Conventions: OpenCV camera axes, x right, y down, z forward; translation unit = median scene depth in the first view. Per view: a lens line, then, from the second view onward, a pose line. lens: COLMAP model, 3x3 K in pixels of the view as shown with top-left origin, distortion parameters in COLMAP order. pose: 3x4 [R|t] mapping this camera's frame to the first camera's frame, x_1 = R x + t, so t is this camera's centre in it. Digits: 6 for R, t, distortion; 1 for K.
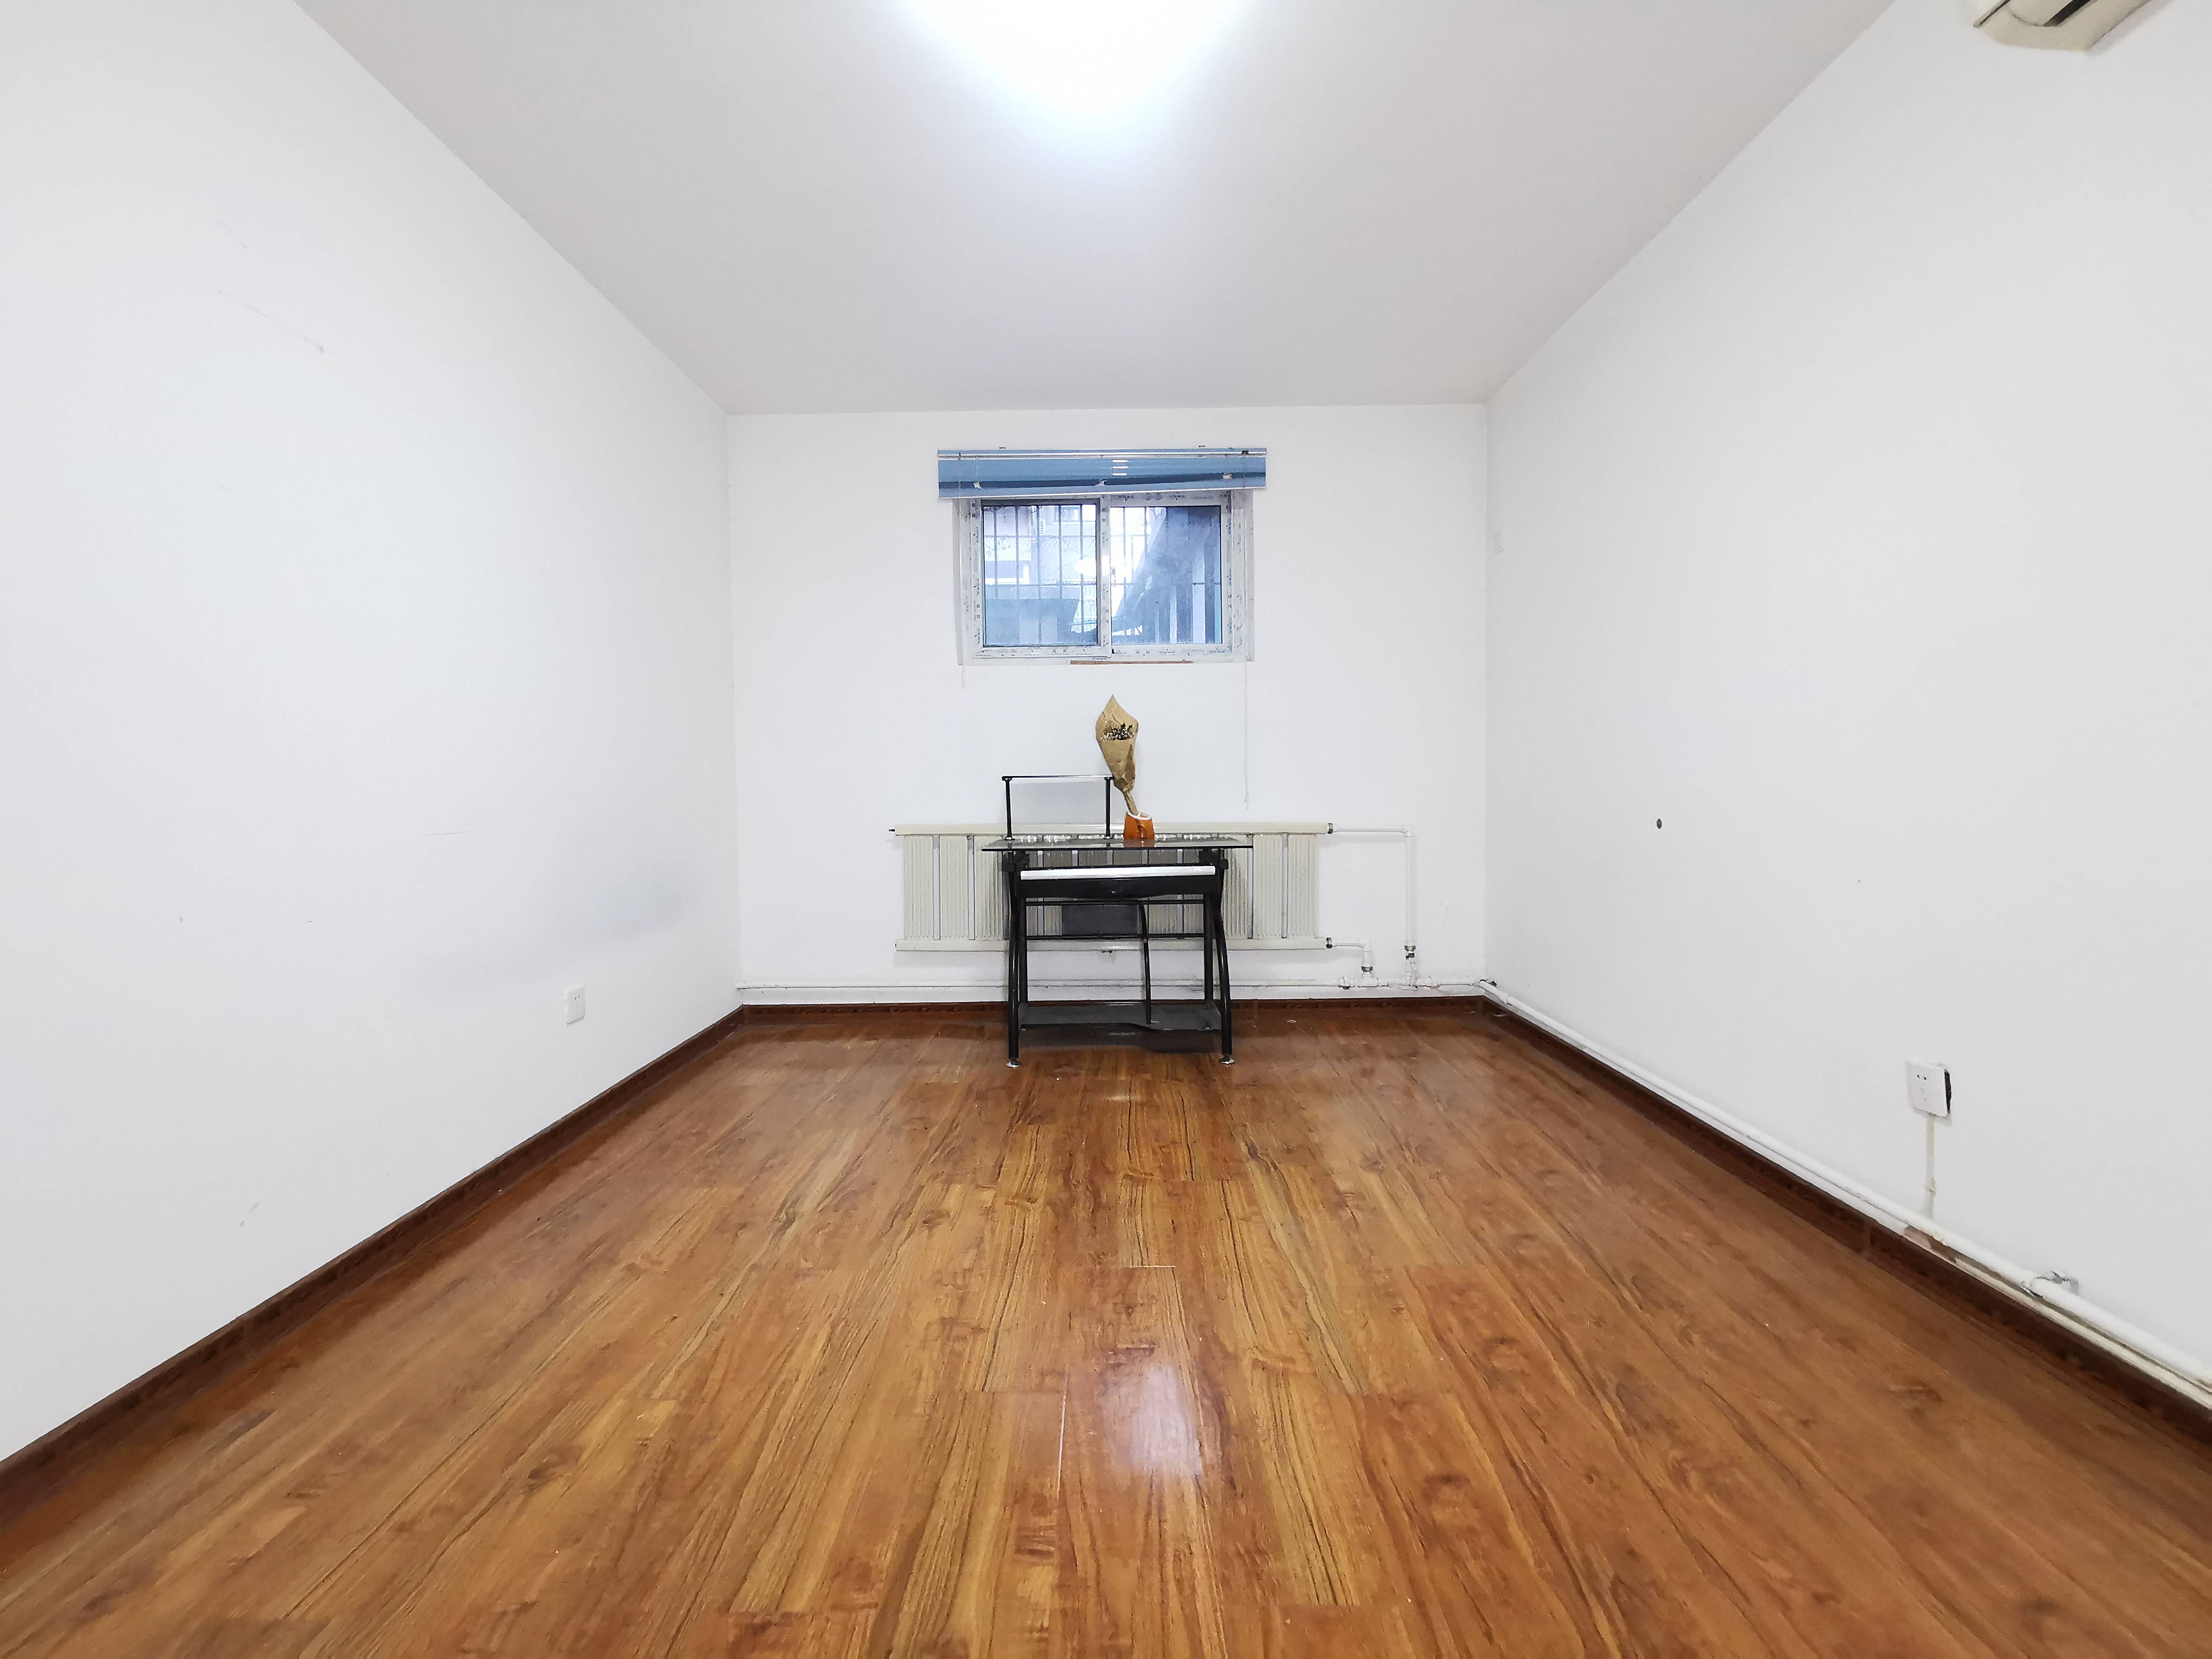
lens RADIAL K [[1012.4, 0, 1097.9], [0, 1012.4, 832.7], [0, 0, 1]] dist [0.002881, -0.000101]
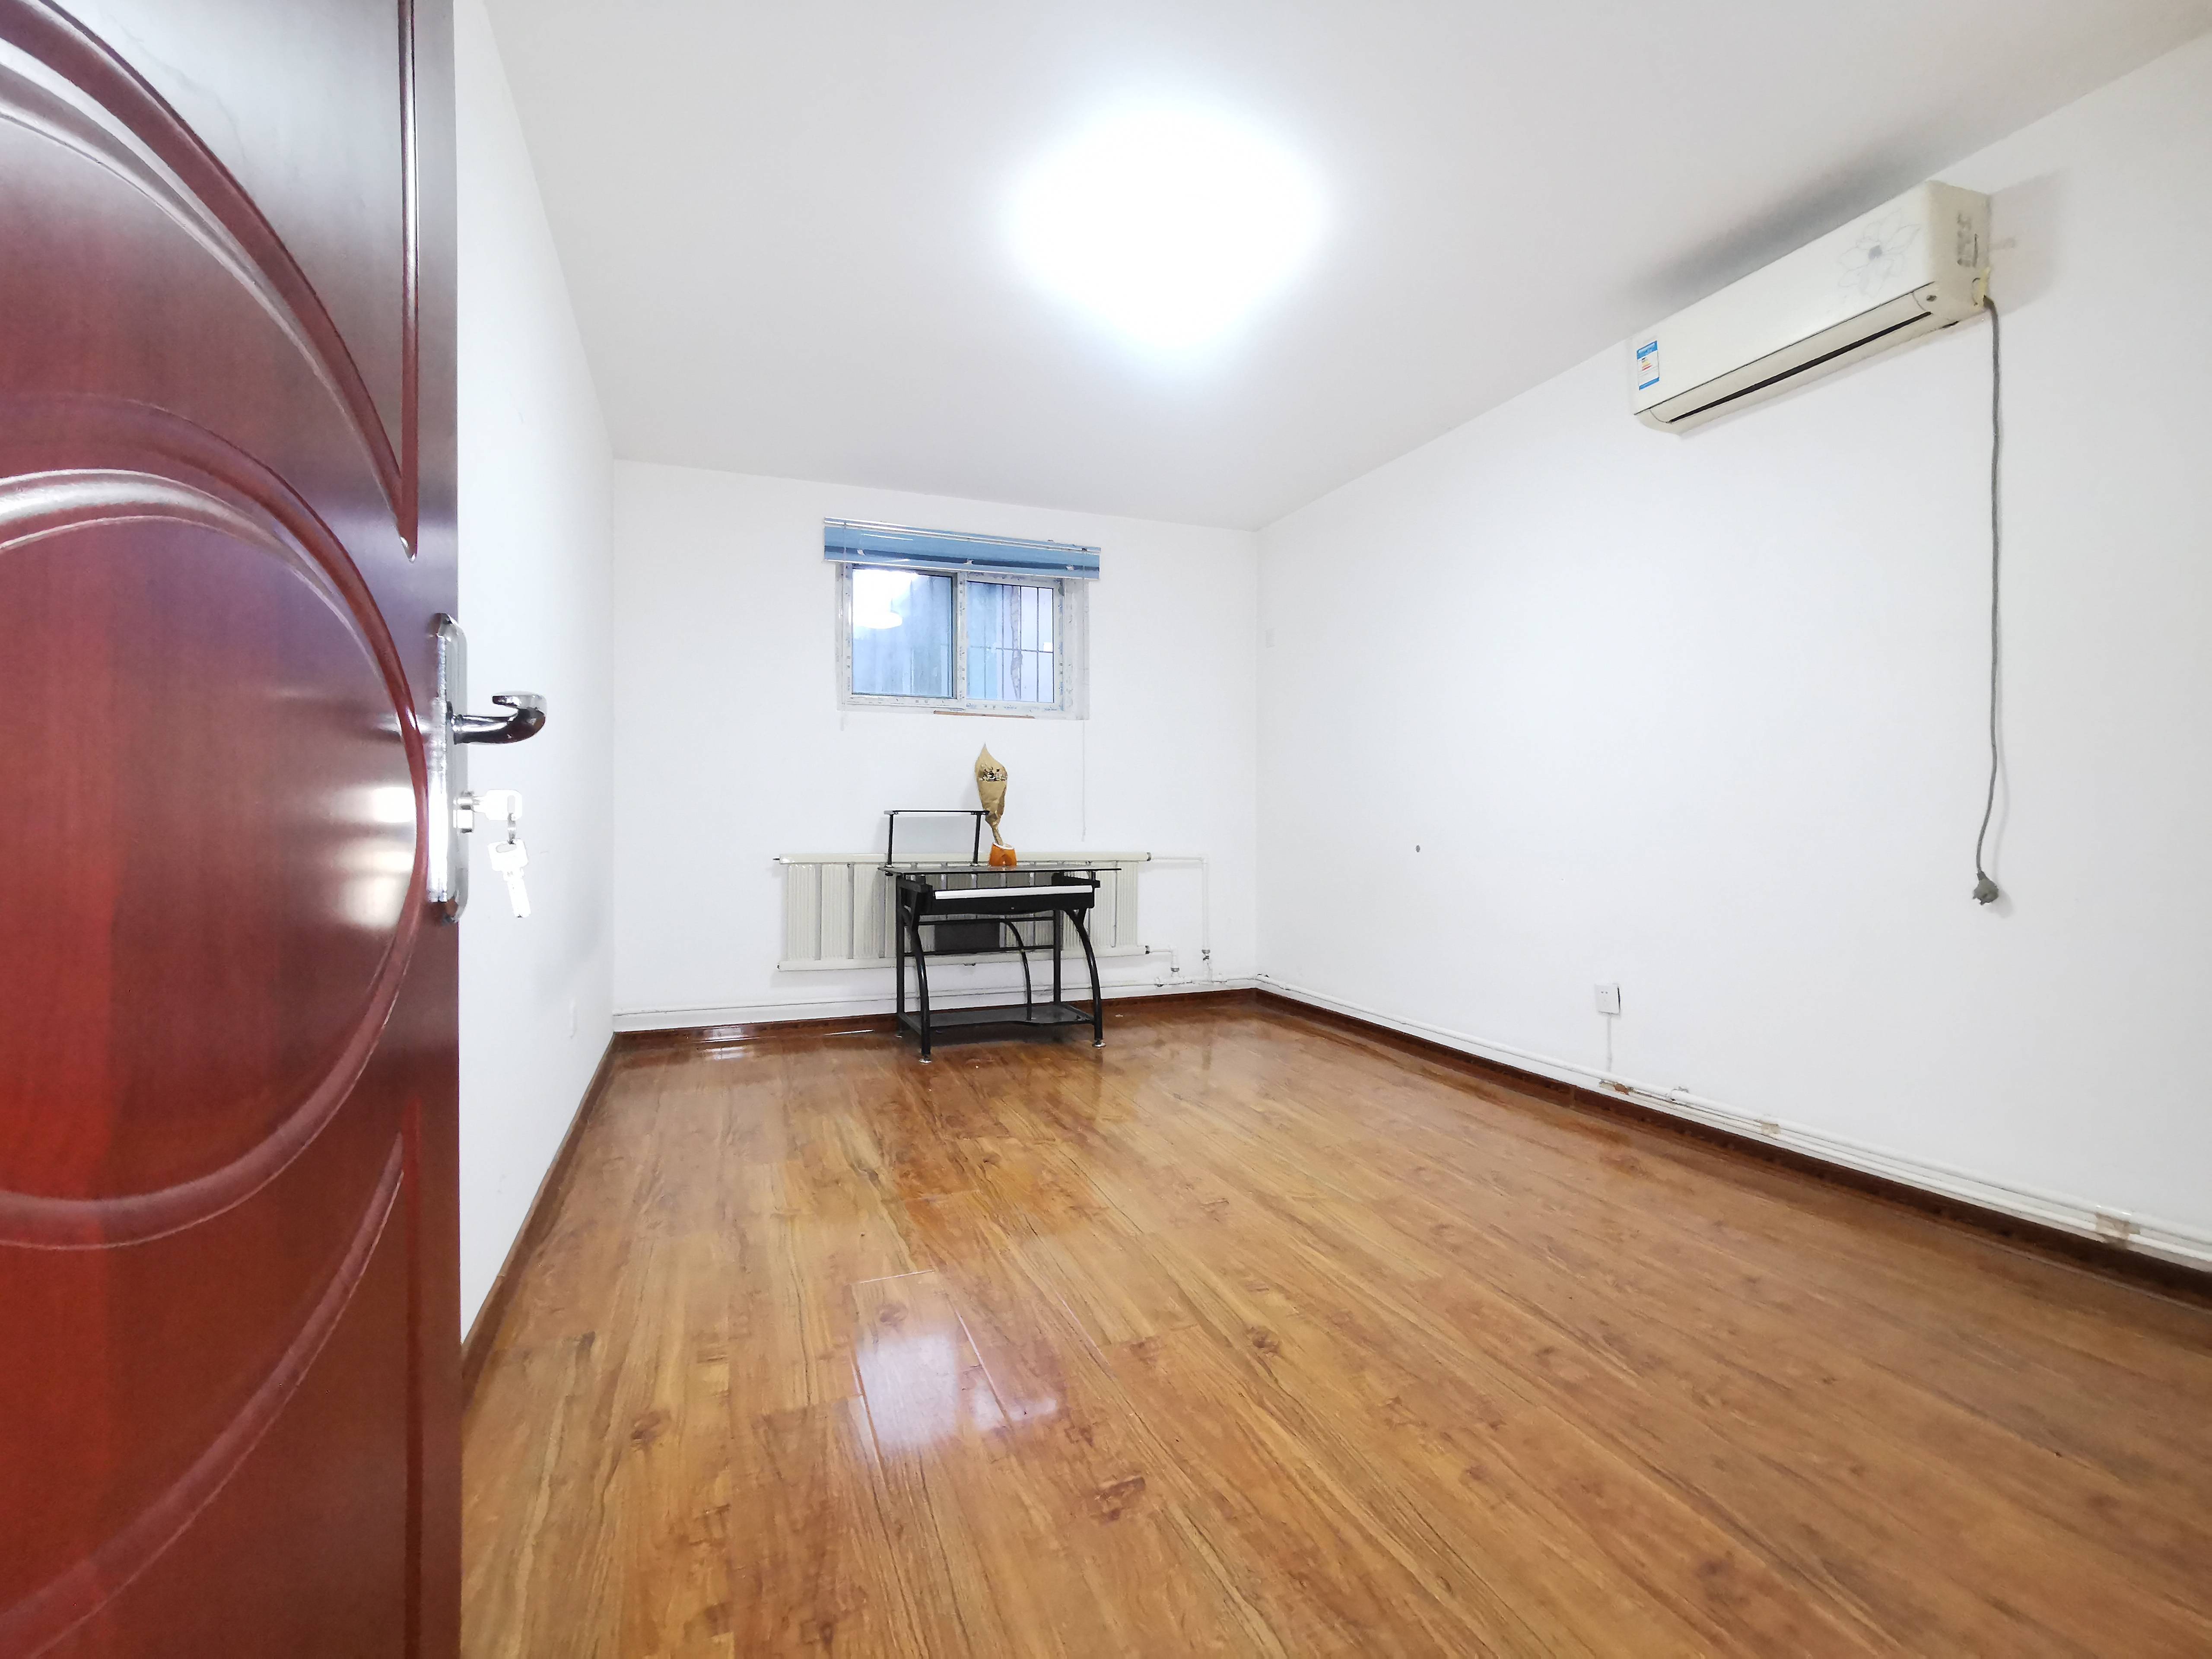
lens RADIAL K [[1012.4, 0, 1105.9], [0, 1012.4, 832.5], [0, 0, 1]] dist [0.002881, -0.000101]
pose [[0.930666, 0.006805, 0.365806, -0.283894], [0.009000, 0.999099, -0.041485, 0.017794], [-0.365759, 0.041901, 0.929766, -0.137499]]
